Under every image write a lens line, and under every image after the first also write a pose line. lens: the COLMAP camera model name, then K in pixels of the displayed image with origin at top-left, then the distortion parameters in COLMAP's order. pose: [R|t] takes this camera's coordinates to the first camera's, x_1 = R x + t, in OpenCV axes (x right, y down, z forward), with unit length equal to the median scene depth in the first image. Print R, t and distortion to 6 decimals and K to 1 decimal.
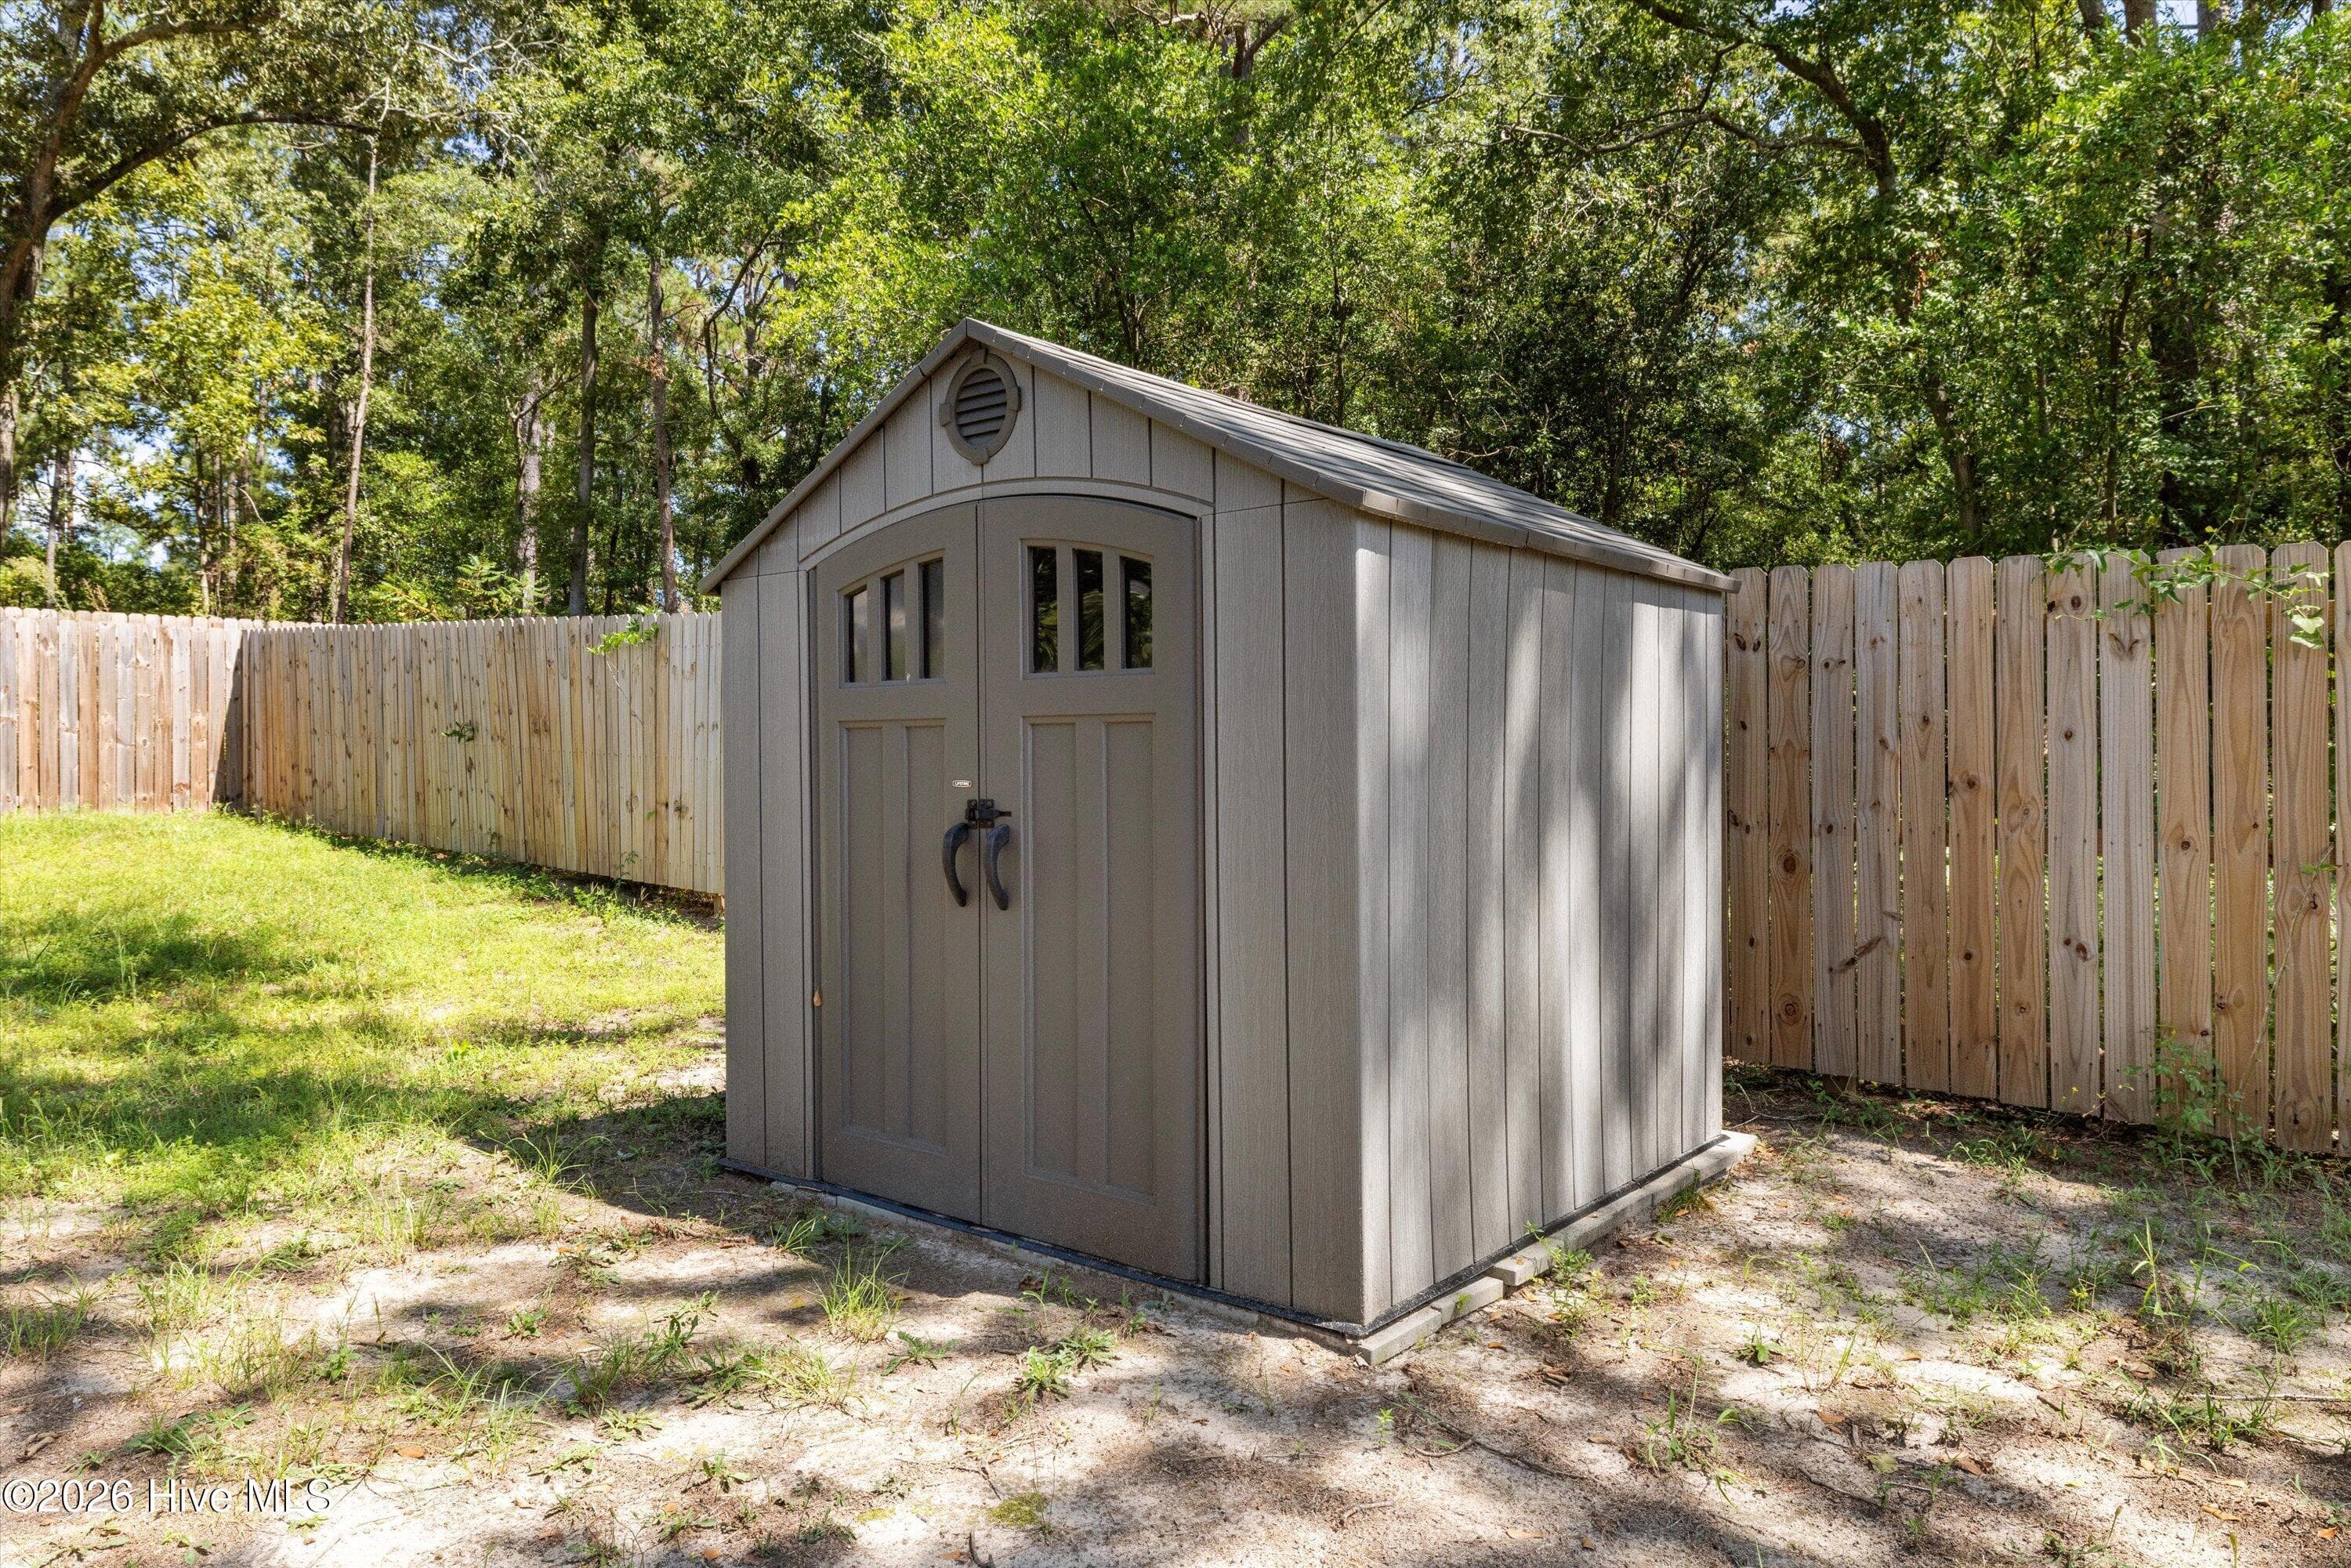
lens RADIAL K [[1556.5, 0, 1175.5], [0, 1556.5, 784.0], [0, 0, 1]] dist [0.002688, 0.002114]
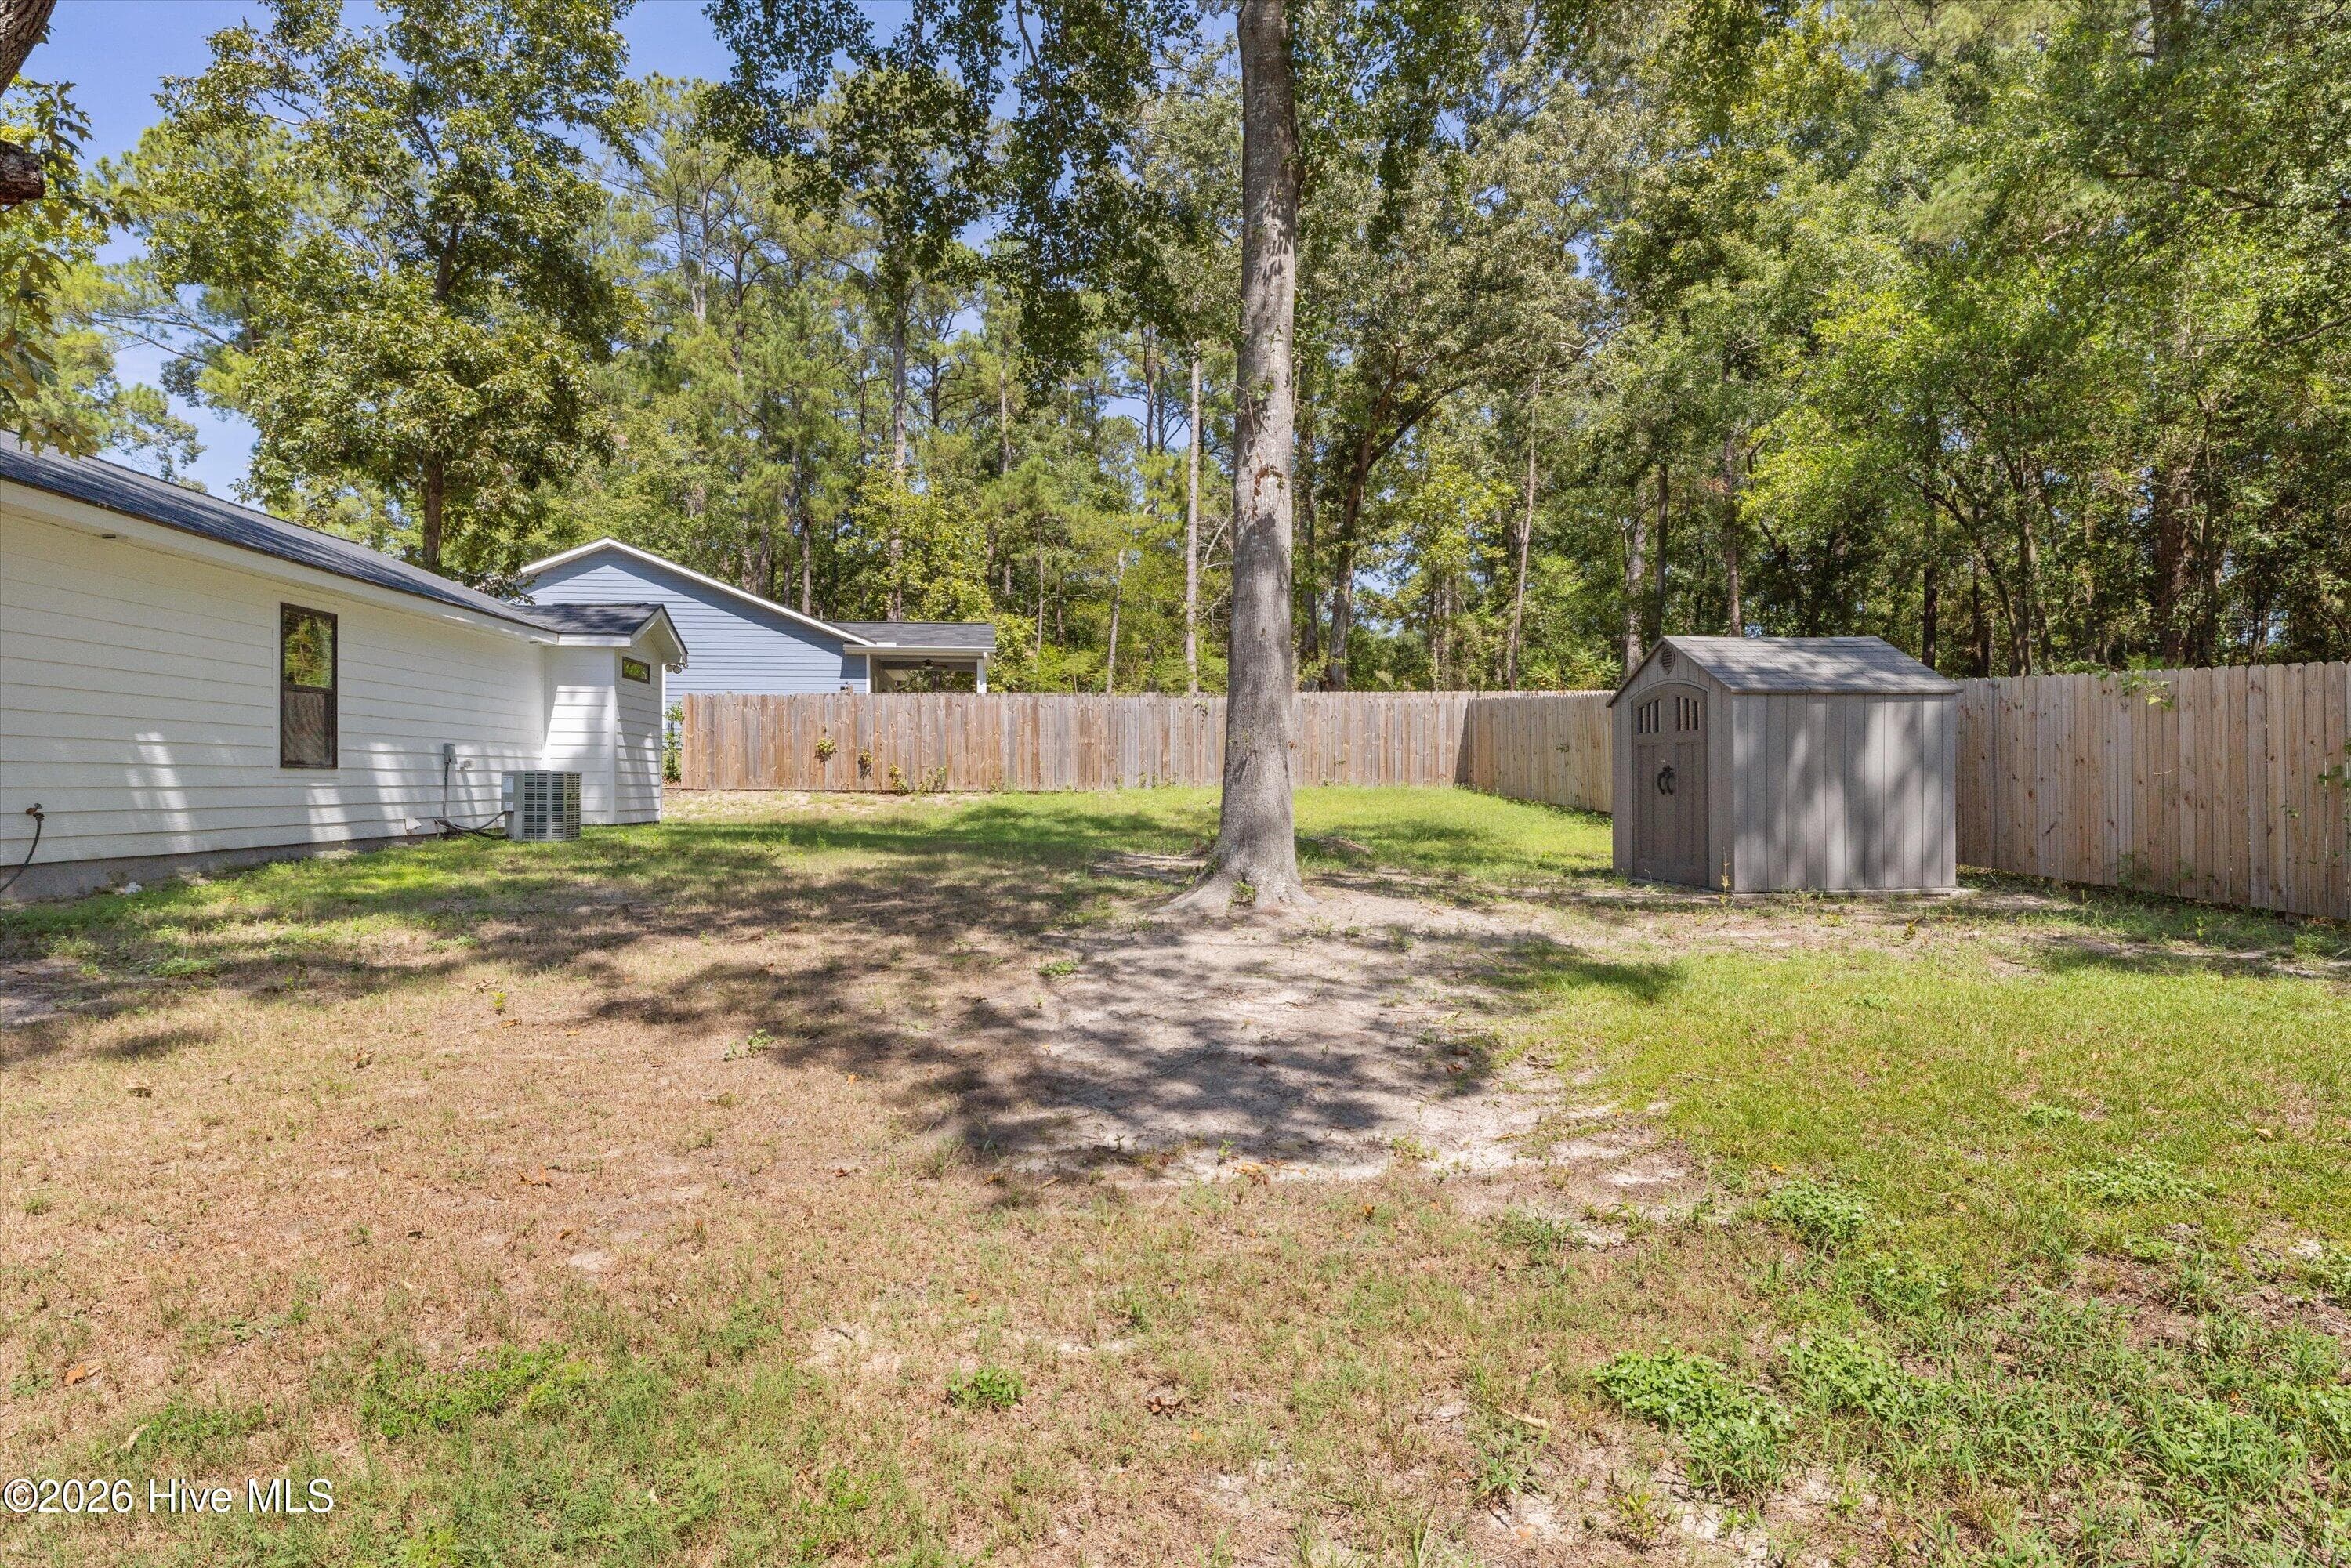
lens RADIAL K [[1373.3, 0, 1175.5], [0, 1373.3, 784.0], [0, 0, 1]] dist [0.002359, 0.001954]
pose [[0.743028, 0.002296, -0.669256, 0.106953], [-0.005746, 0.999979, -0.002948, 0.006210], [0.669236, 0.006036, 0.743026, -0.198066]]
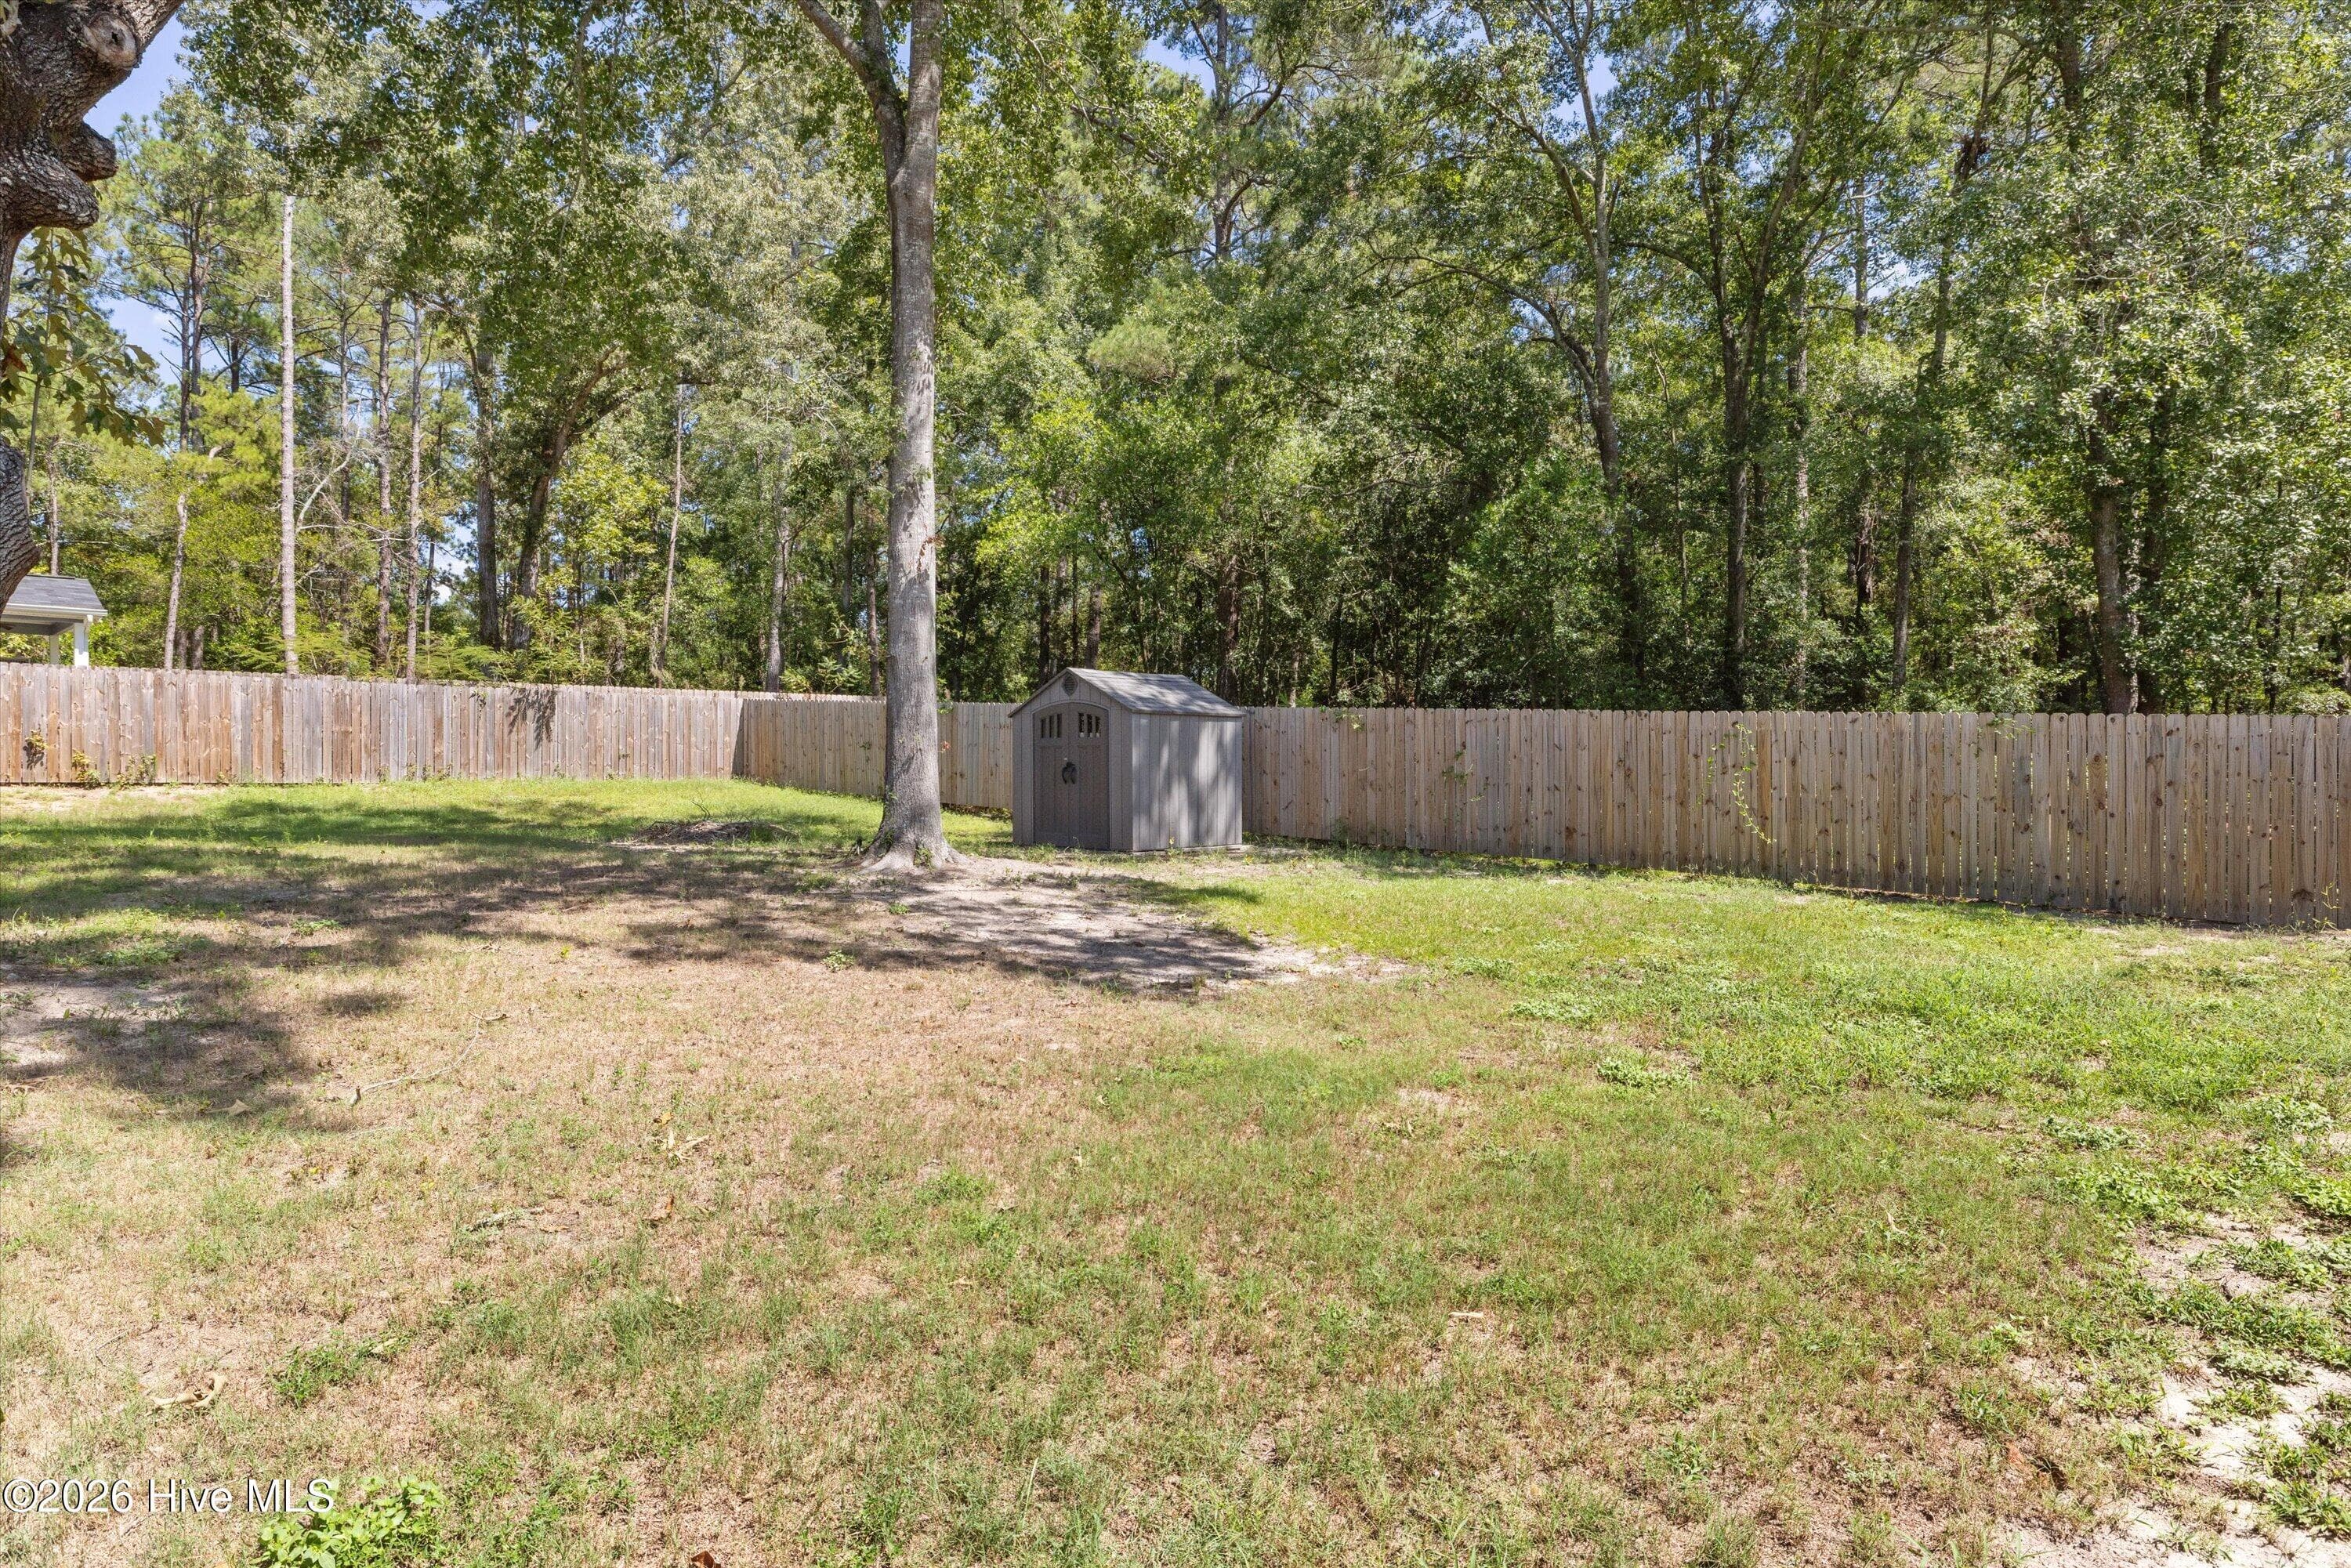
lens RADIAL K [[1373.3, 0, 1175.5], [0, 1373.3, 784.0], [0, 0, 1]] dist [0.002359, 0.001954]
pose [[0.998312, 0.004549, -0.057907, 0.041762], [-0.004741, 0.999984, -0.003182, 0.008078], [0.057892, 0.003451, 0.998317, -0.309630]]
